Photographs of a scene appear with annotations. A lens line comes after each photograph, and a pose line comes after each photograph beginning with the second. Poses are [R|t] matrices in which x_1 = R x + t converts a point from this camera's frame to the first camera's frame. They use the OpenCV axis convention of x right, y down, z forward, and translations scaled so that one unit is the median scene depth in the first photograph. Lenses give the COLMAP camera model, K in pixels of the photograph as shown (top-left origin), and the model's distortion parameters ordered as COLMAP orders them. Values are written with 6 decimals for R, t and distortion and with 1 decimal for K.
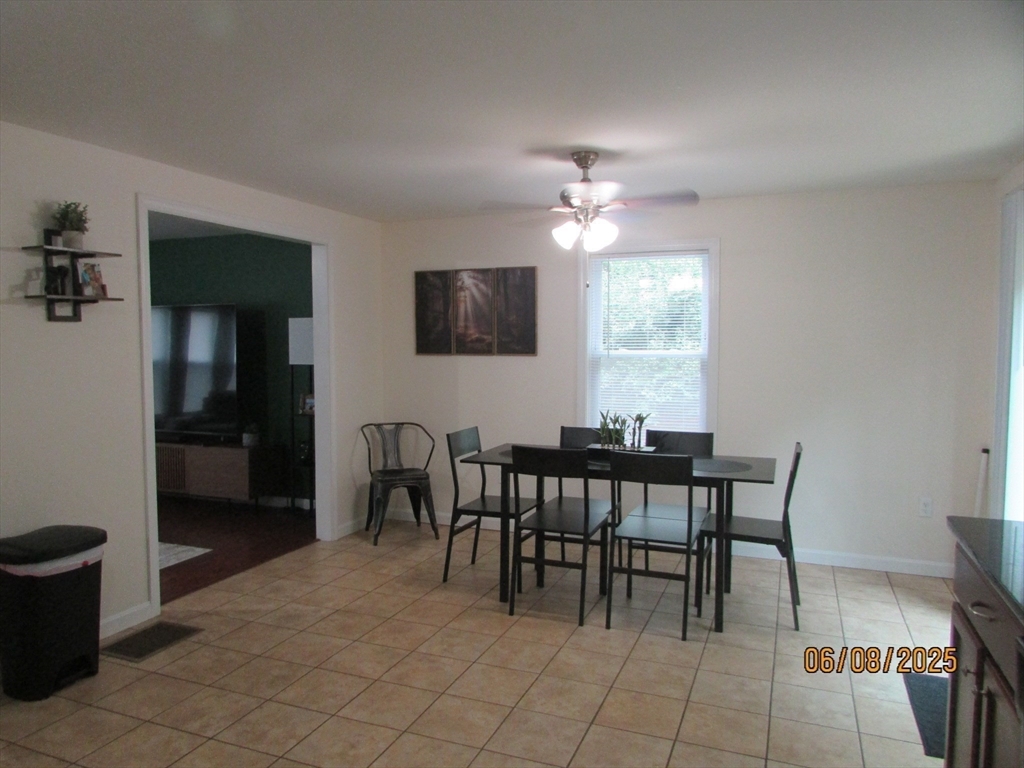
lens RADIAL K [[724.0, 0, 510.0], [0, 724.0, 384.8], [0, 0, 1]] dist [-0.013209, -0.009891]
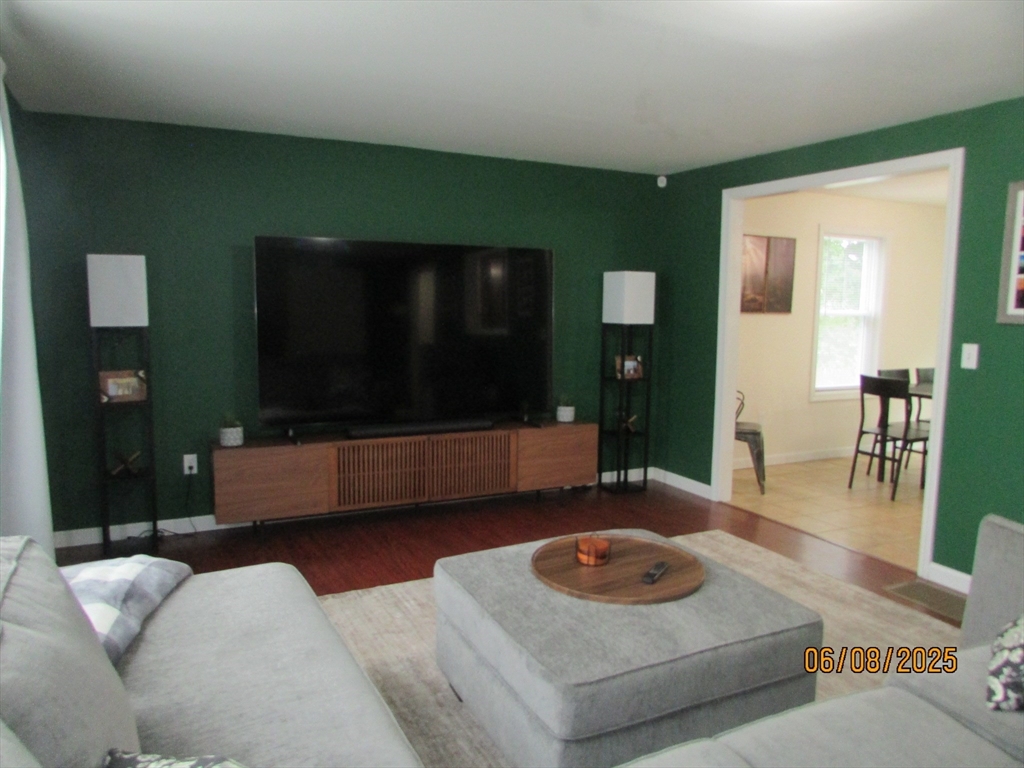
lens RADIAL K [[724.0, 0, 510.4], [0, 724.0, 384.1], [0, 0, 1]] dist [-0.013209, -0.009891]
pose [[0.665511, -0.081851, 0.741887, -1.140589], [0.026386, 0.995928, 0.086210, -0.038513], [-0.745922, -0.037798, 0.664960, 0.533974]]
